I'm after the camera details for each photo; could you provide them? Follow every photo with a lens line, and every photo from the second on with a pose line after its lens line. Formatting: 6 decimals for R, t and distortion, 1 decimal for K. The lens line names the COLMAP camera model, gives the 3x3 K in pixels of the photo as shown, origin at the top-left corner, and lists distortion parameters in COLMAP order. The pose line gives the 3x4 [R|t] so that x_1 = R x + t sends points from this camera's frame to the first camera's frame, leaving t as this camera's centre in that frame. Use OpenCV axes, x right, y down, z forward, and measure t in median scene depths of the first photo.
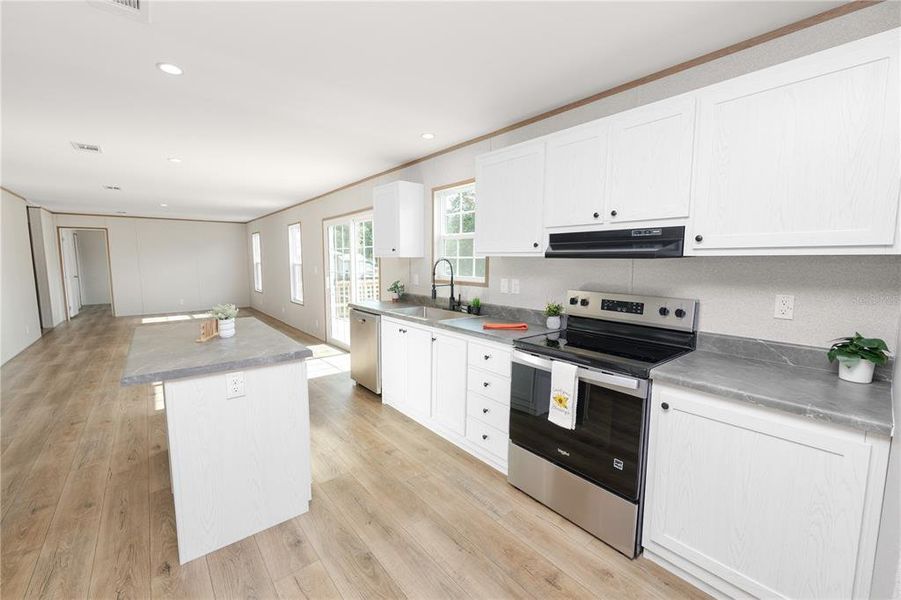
lens RADIAL K [[368.7, 0, 450.6], [0, 368.7, 299.1], [0, 0, 1]] dist [-0.019409, 0.003251]
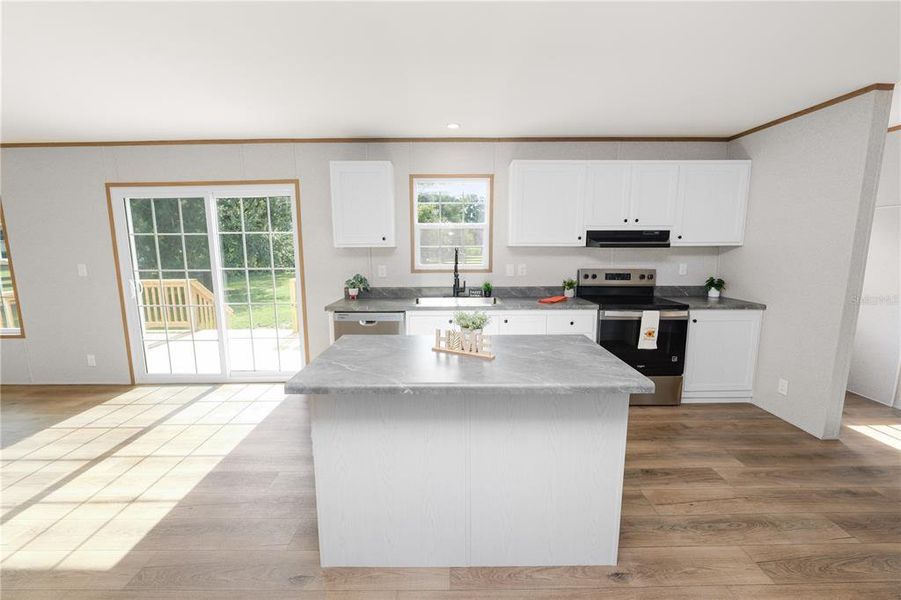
lens RADIAL K [[368.7, 0, 452.9], [0, 368.7, 298.4], [0, 0, 1]] dist [-0.019409, 0.003251]
pose [[0.631356, -0.122480, 0.765760, -1.230442], [0.090557, 0.992338, 0.084057, -0.084057], [-0.770188, 0.016275, 0.637610, 0.504580]]
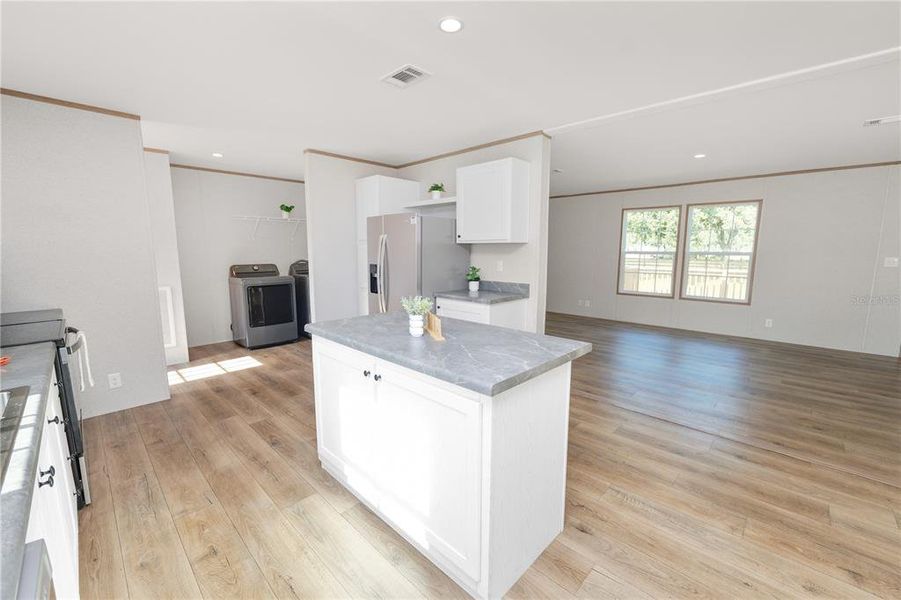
lens RADIAL K [[368.7, 0, 451.5], [0, 368.7, 300.6], [0, 0, 1]] dist [-0.019409, 0.003251]
pose [[-0.993780, 0.011978, -0.110716, -0.590360], [-0.015794, 0.968989, 0.246599, -0.180844], [0.110236, 0.246813, -0.962773, 1.775993]]
